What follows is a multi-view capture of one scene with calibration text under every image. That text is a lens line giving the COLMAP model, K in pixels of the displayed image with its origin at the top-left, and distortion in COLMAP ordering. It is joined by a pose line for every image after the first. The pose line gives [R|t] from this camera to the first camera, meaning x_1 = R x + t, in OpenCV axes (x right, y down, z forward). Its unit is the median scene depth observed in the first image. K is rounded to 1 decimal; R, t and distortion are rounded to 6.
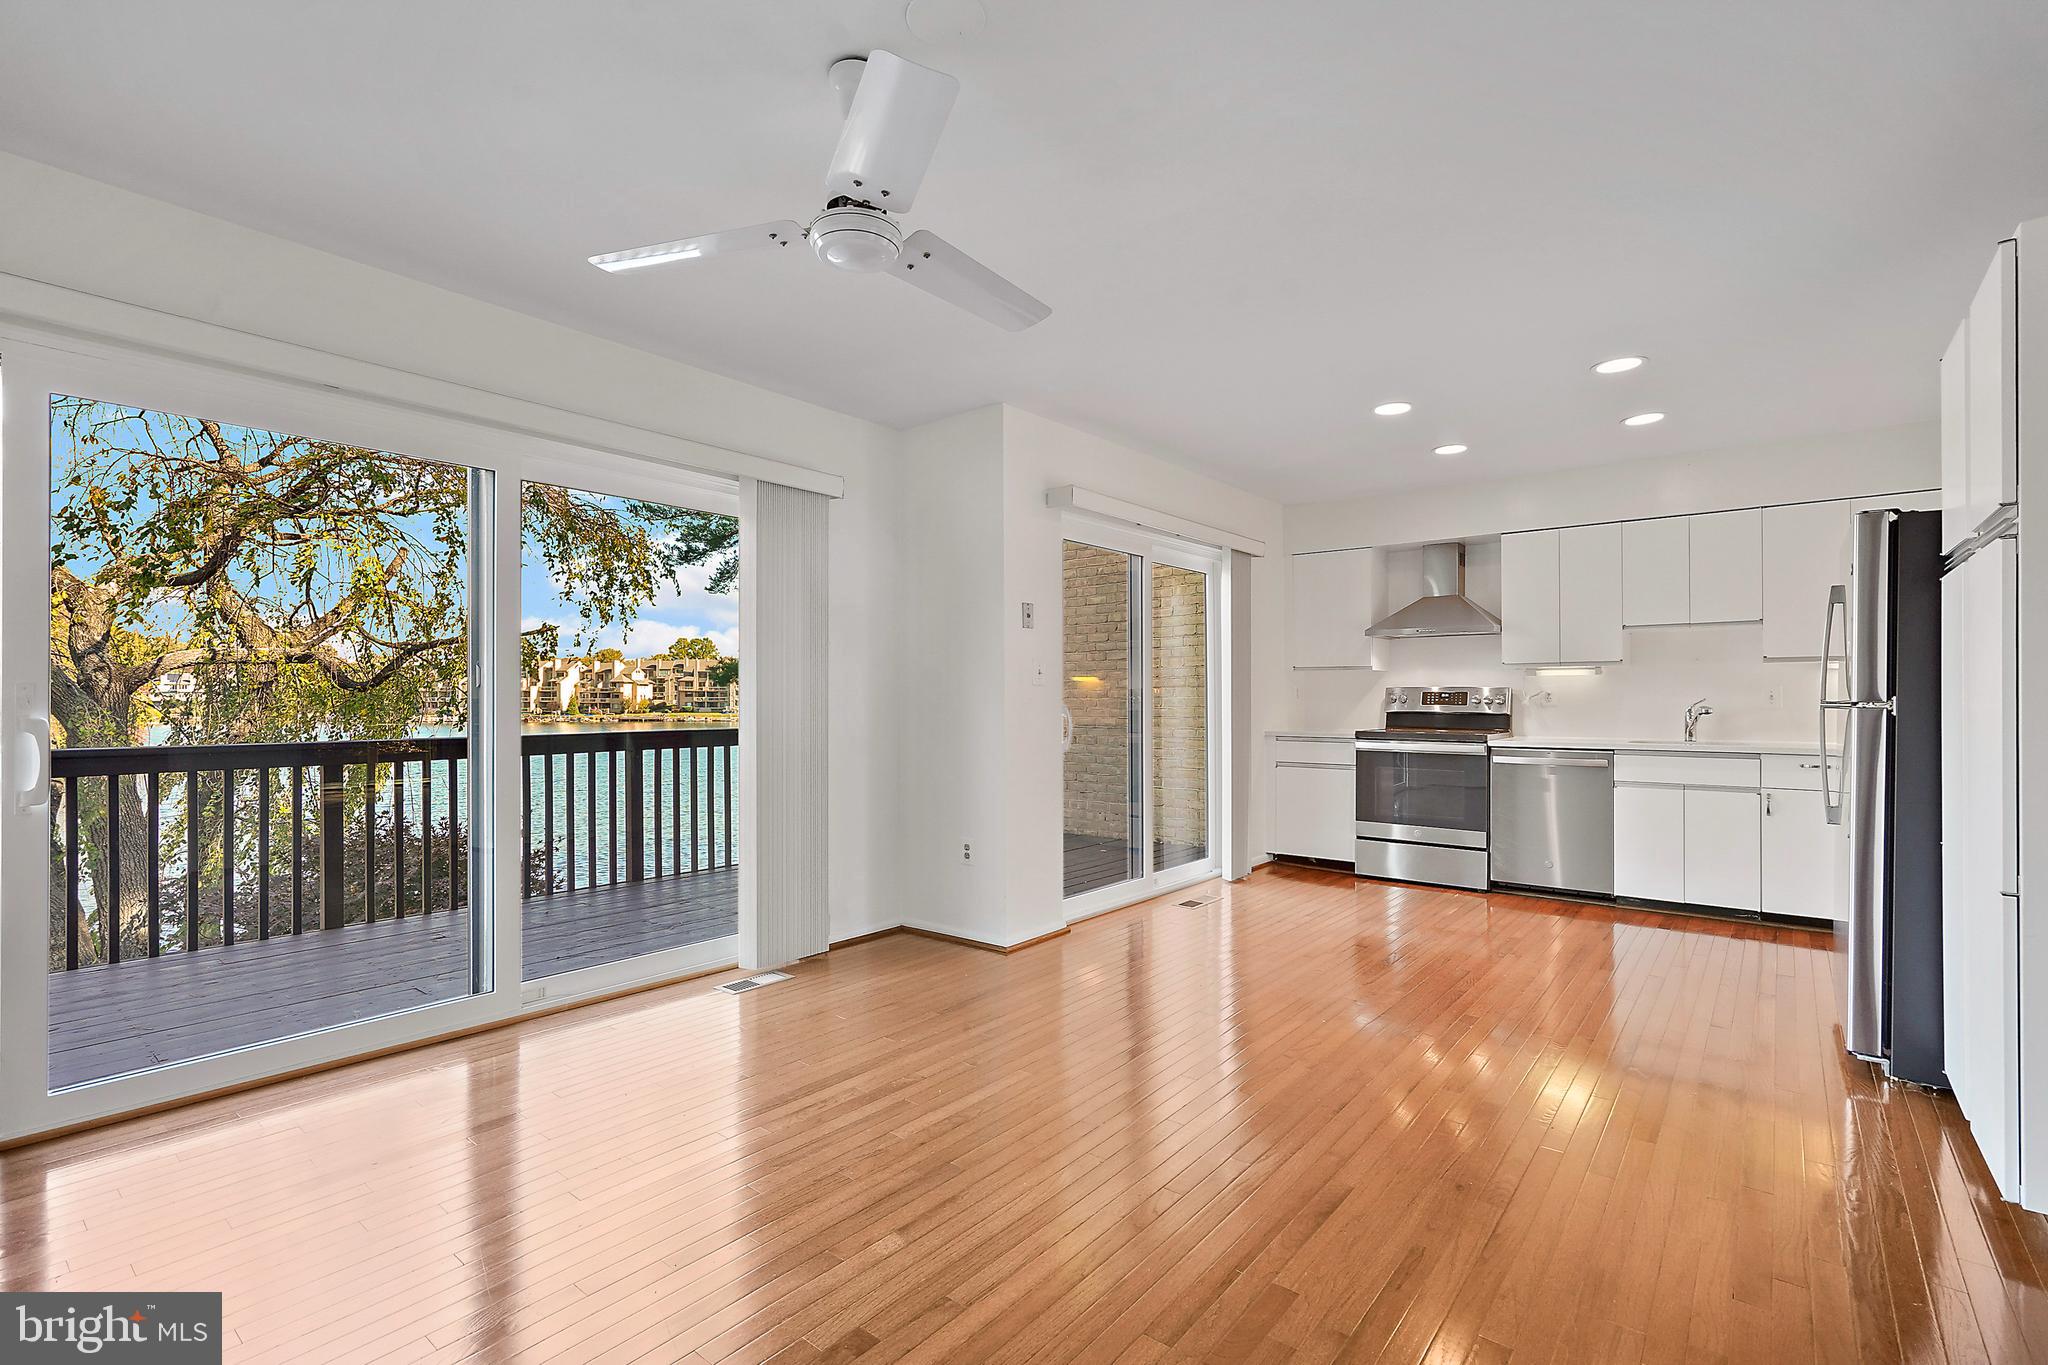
lens RADIAL K [[939.7, 0, 987.7], [0, 939.7, 697.1], [0, 0, 1]] dist [-0.000520, 0.000840]
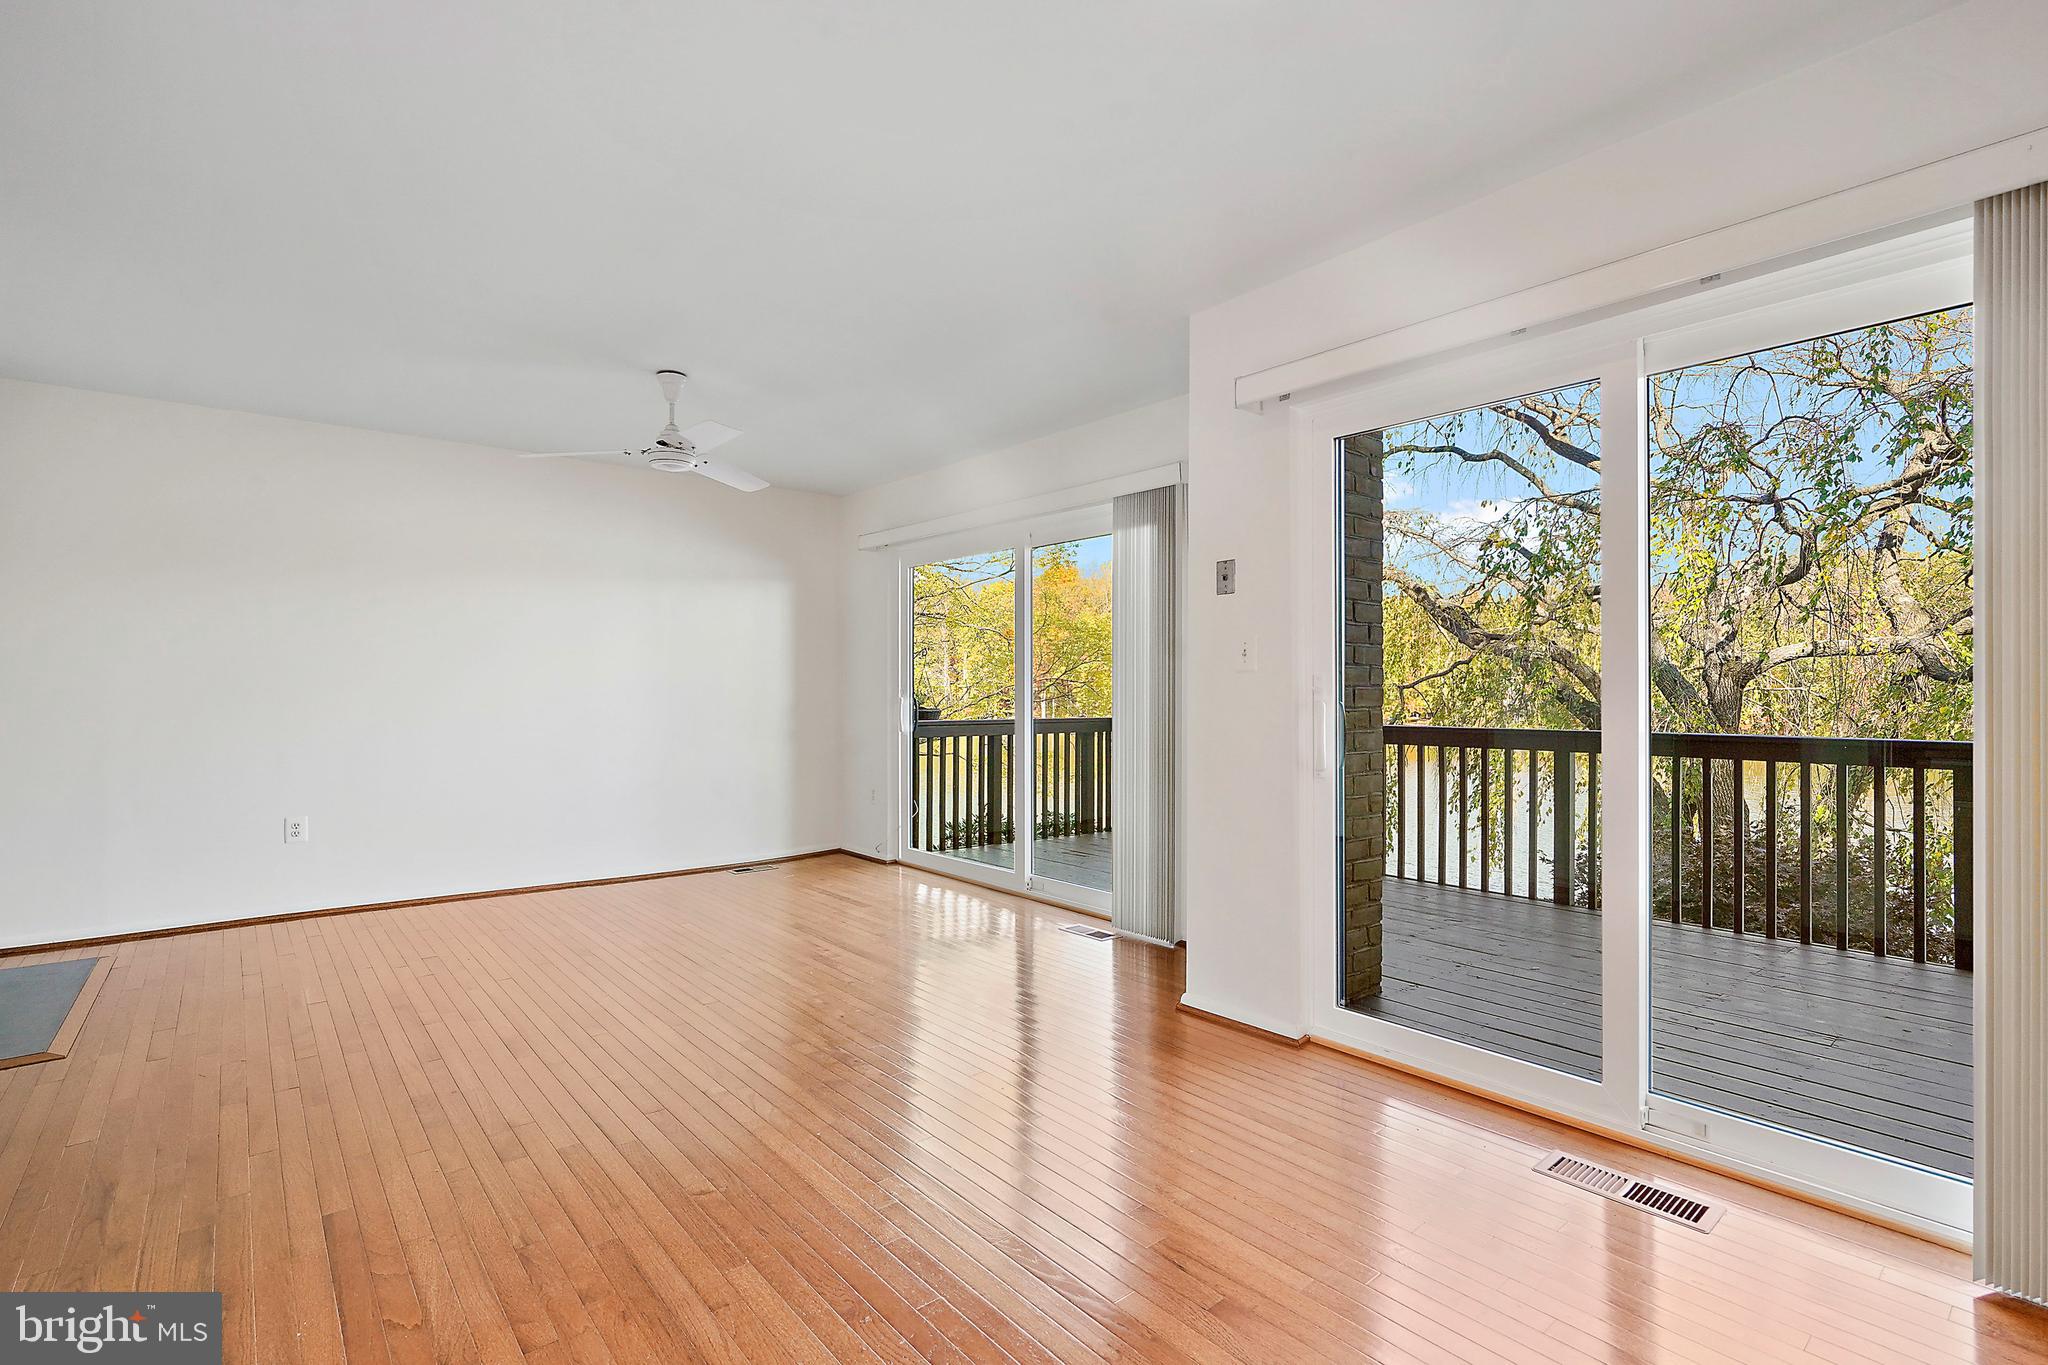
lens RADIAL K [[939.7, 0, 1029.4], [0, 939.7, 688.4], [0, 0, 1]] dist [-0.000520, 0.000840]
pose [[-0.163419, -0.003198, -0.986552, 0.488134], [-0.000750, 0.999995, -0.003118, 0.001768], [0.986556, 0.000230, -0.163420, 0.595831]]
